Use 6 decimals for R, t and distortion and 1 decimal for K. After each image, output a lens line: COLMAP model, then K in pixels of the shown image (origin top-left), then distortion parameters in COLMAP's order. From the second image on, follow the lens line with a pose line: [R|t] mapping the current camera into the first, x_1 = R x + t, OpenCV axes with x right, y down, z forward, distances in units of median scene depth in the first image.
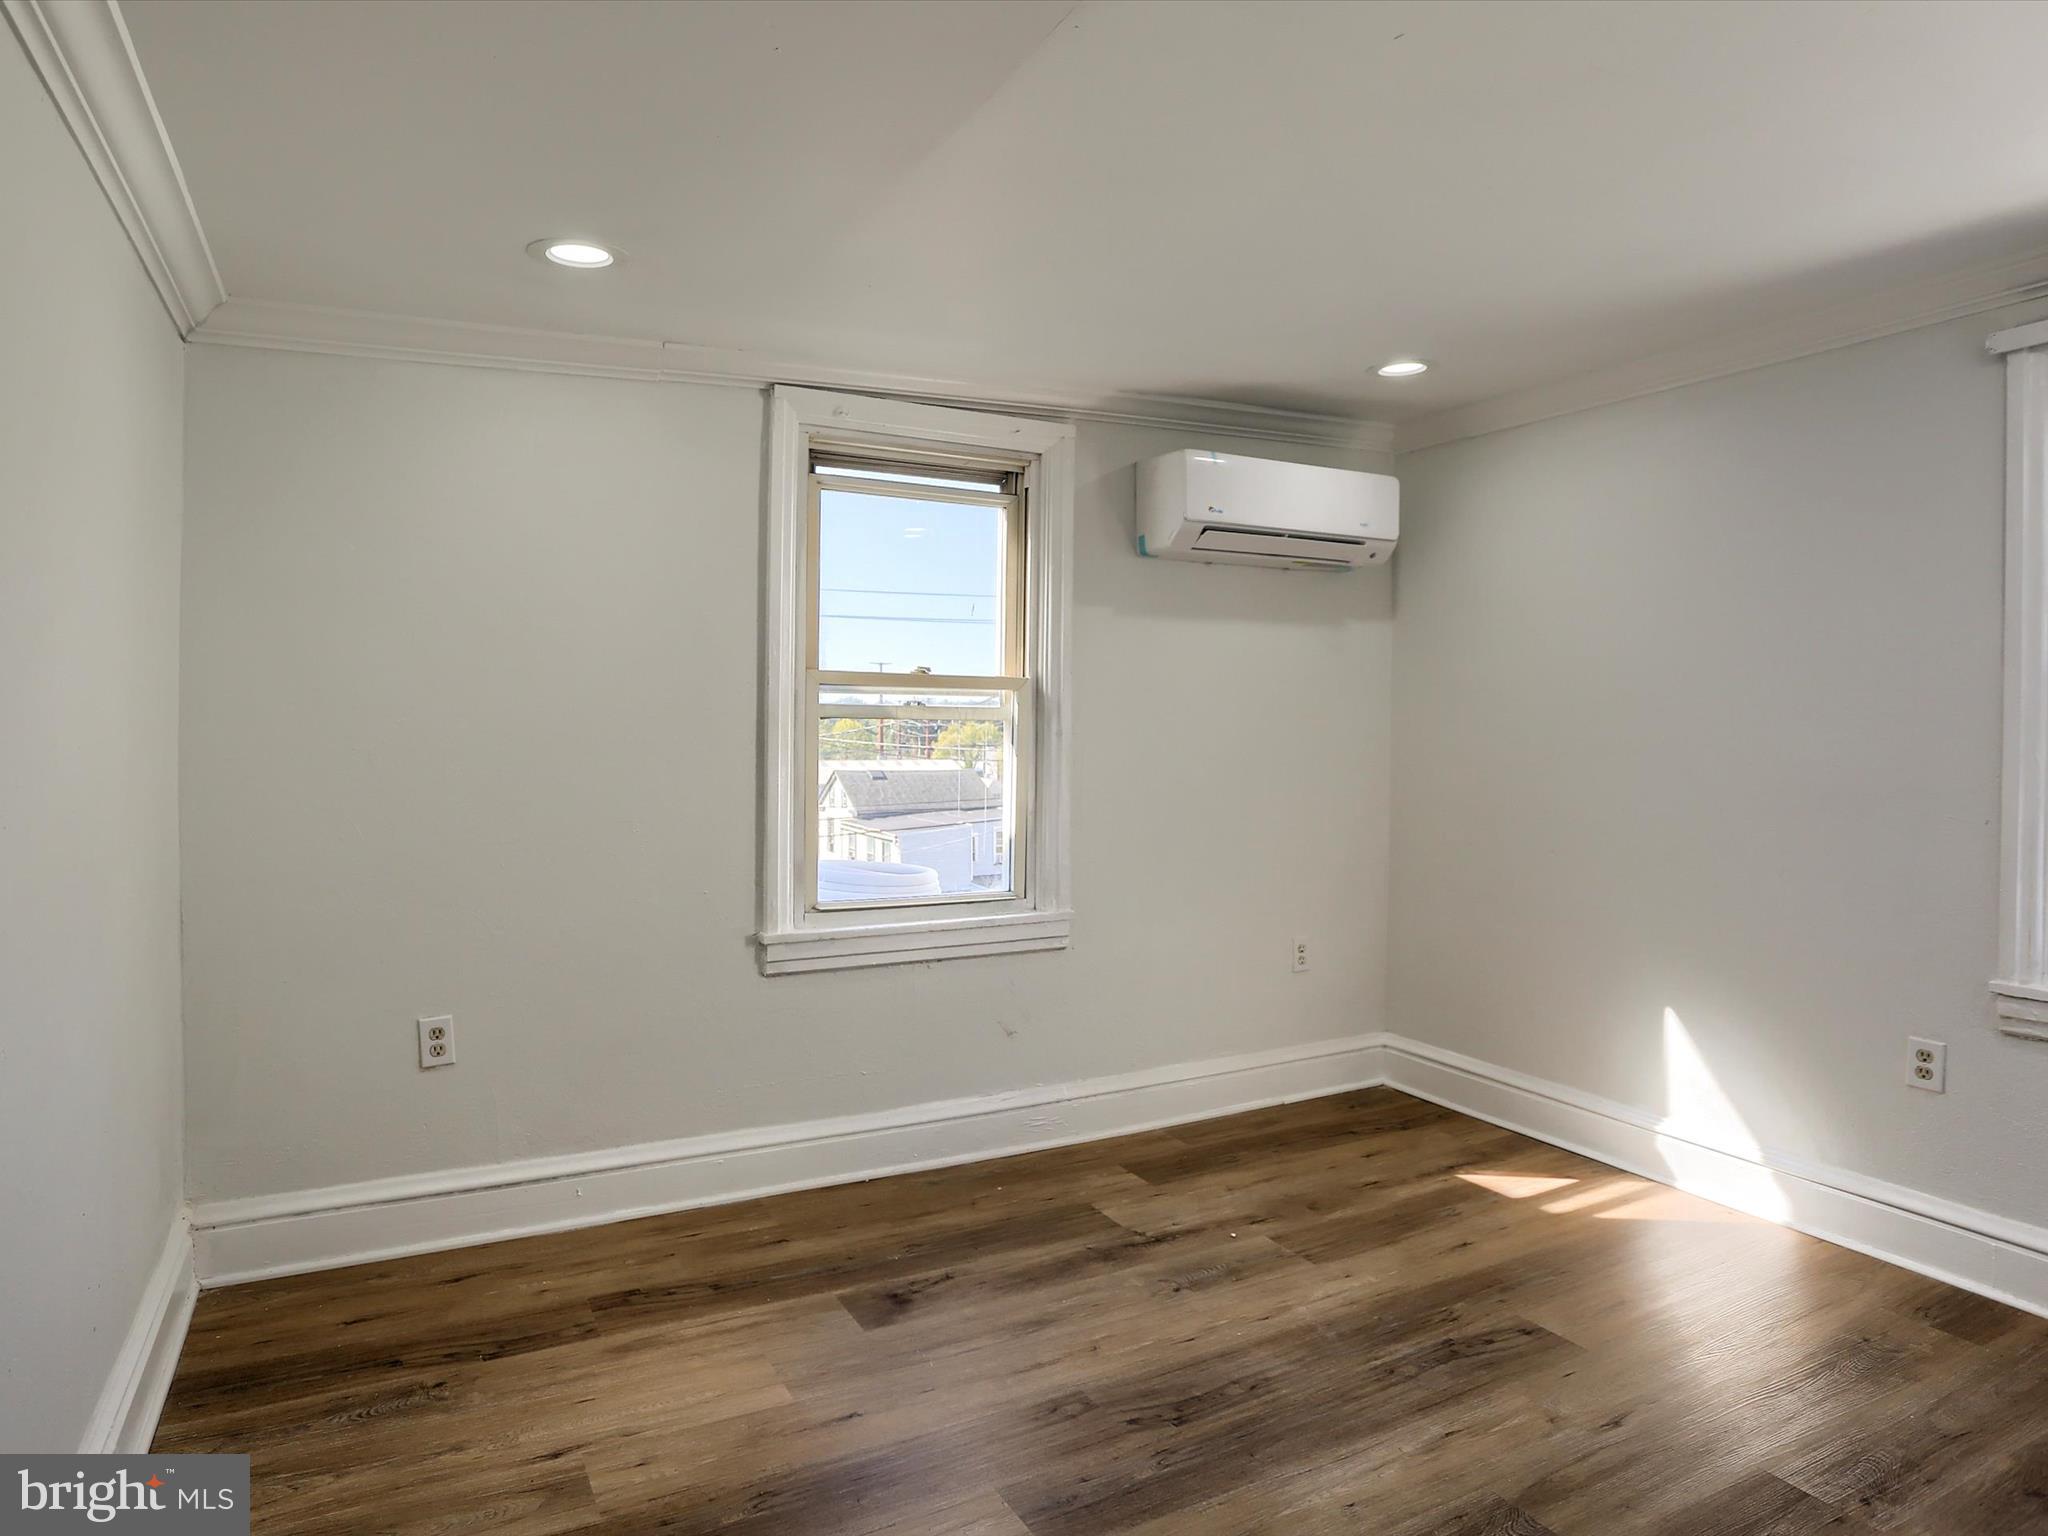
lens RADIAL K [[1078.0, 0, 1026.6], [0, 1078.0, 736.1], [0, 0, 1]] dist [-0.065692, 0.026112]
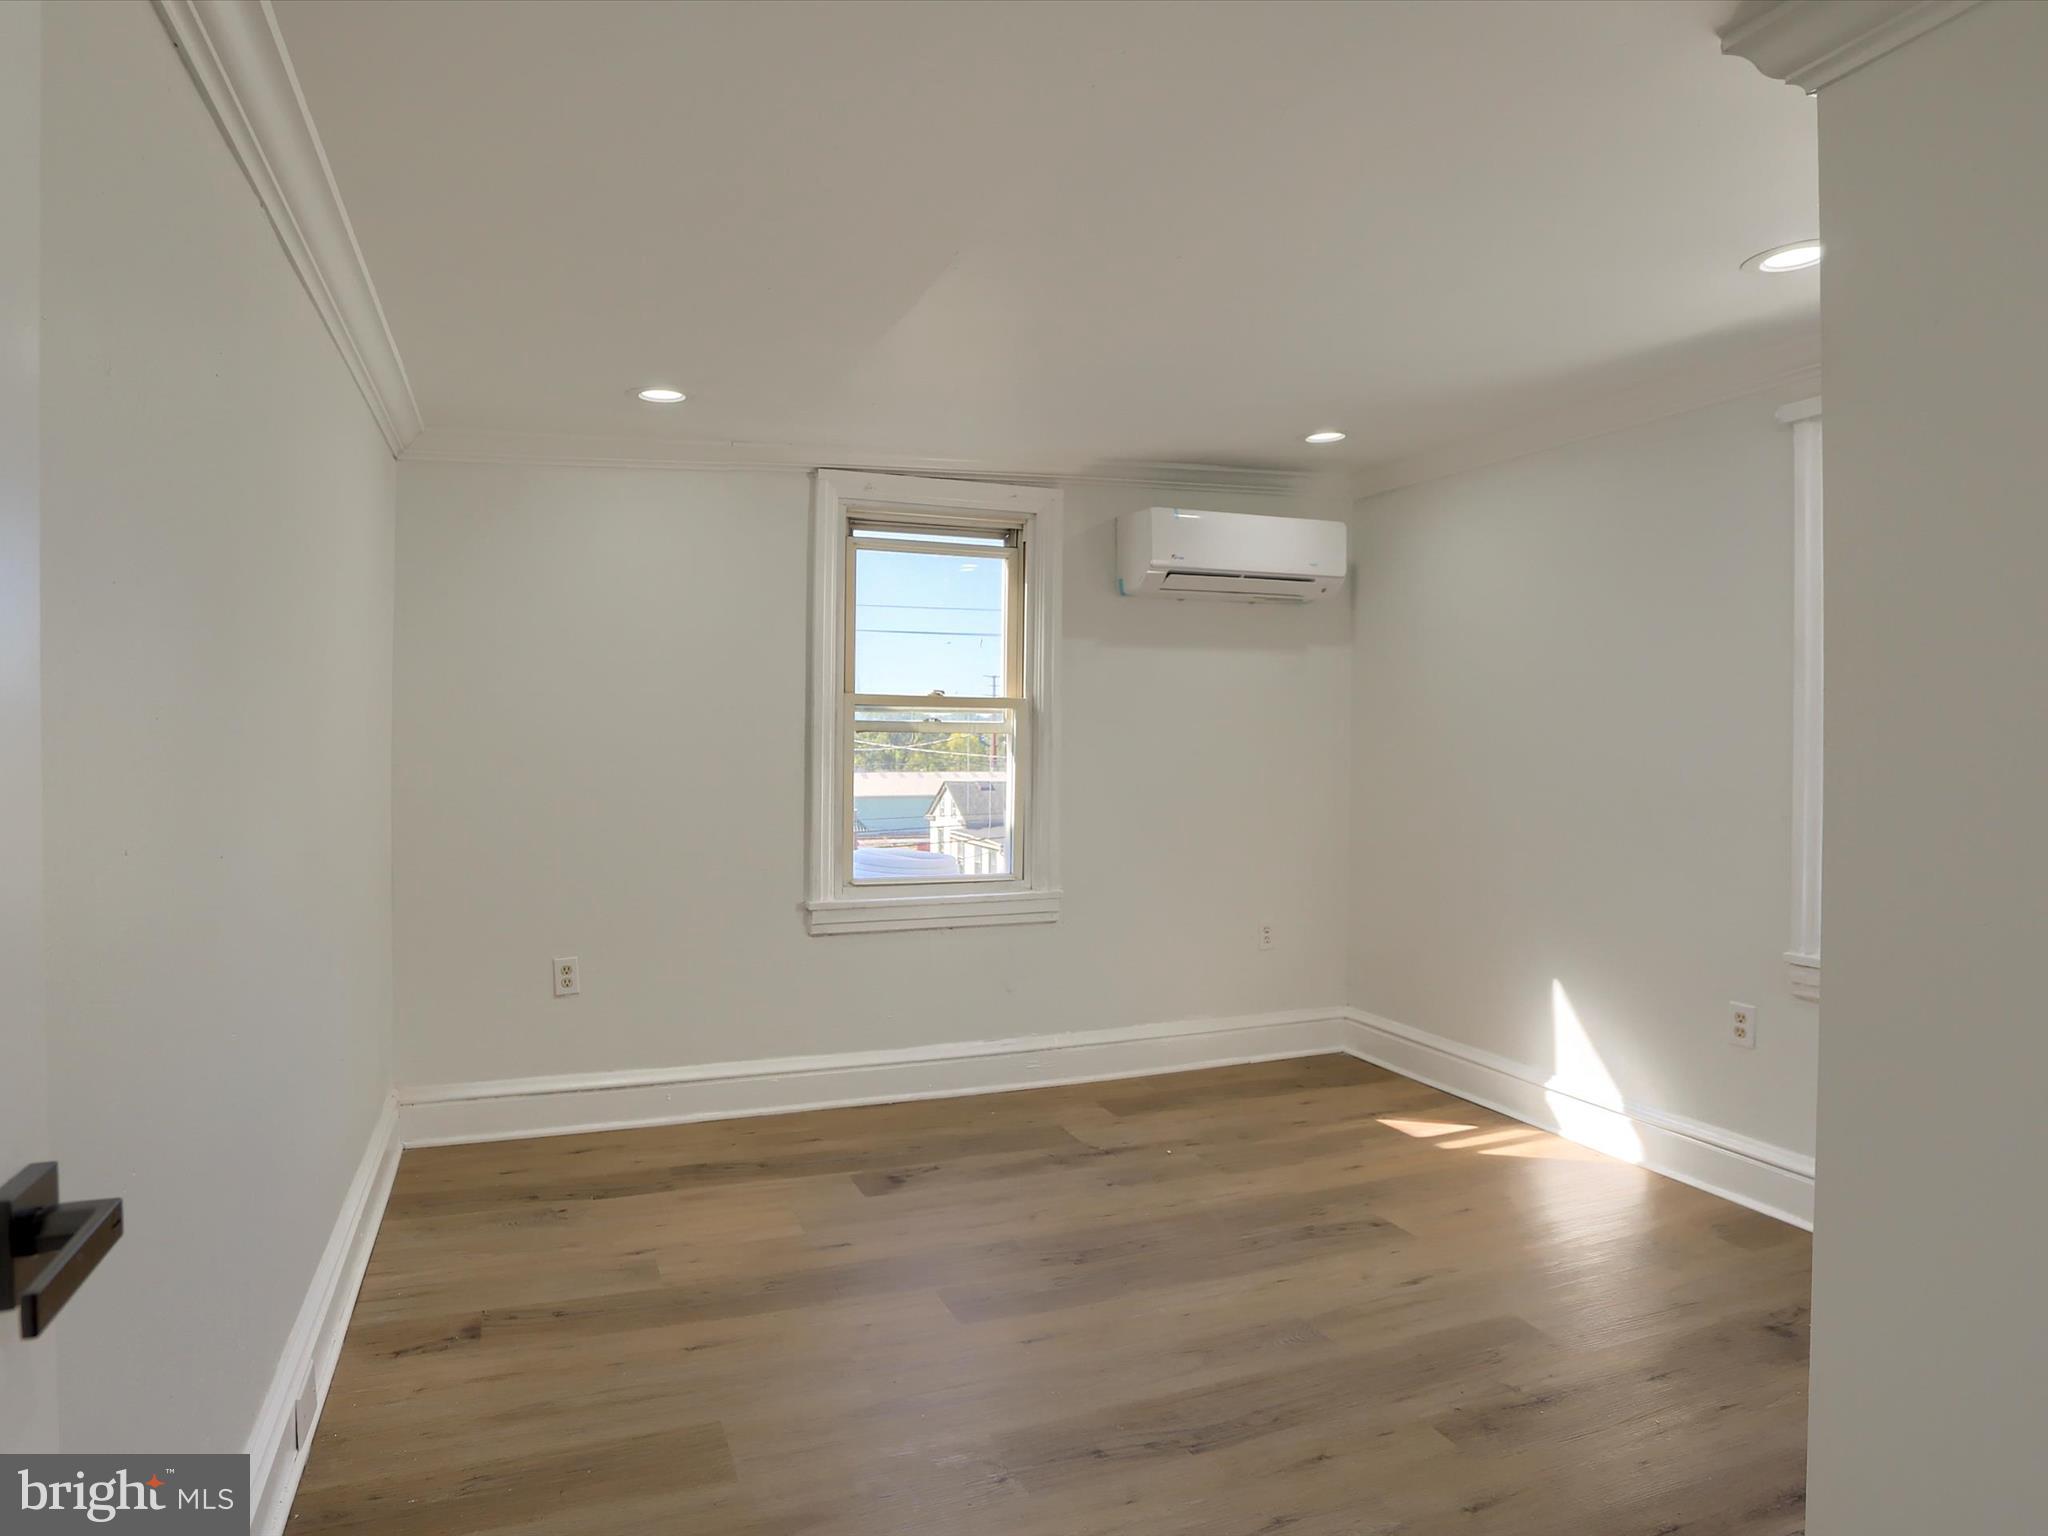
lens RADIAL K [[1166.6, 0, 1021.4], [0, 1166.6, 738.8], [0, 0, 1]] dist [-0.082869, 0.043427]
pose [[0.988582, -0.001007, -0.150679, 0.209500], [-0.000381, 0.999958, -0.009184, 0.004039], [0.150682, 0.009137, 0.988540, -0.322254]]
